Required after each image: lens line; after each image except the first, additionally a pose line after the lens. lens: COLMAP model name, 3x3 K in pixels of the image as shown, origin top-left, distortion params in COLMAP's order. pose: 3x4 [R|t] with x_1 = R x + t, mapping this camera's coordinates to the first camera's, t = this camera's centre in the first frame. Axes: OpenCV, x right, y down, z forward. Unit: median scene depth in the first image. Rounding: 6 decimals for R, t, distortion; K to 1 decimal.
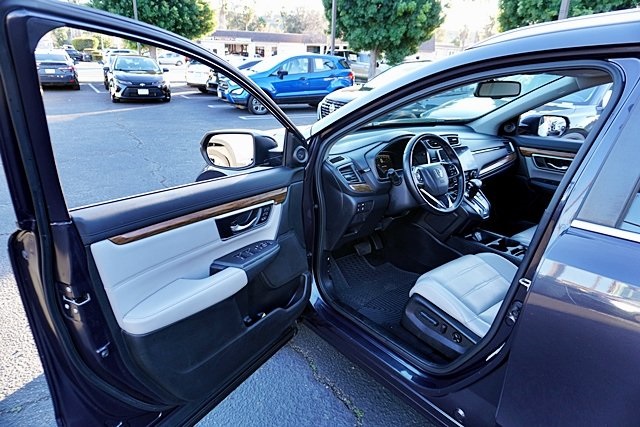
lens RADIAL K [[428.0, 0, 320.0], [0, 428.0, 213.5], [0, 0, 1]] dist [-0.054035, 0.036689]
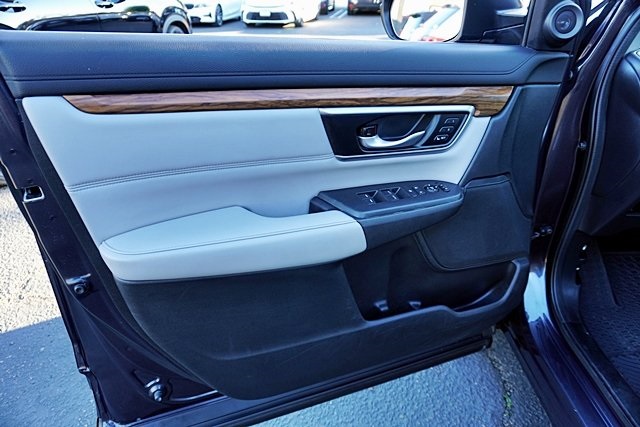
lens RADIAL K [[428.0, 0, 320.0], [0, 428.0, 213.5], [0, 0, 1]] dist [-0.054035, 0.036689]
pose [[0.781934, 0.263139, -0.565099, 0.066351], [-0.180894, 0.963312, 0.198262, 0.024314], [0.596537, -0.052805, 0.800847, 0.497110]]
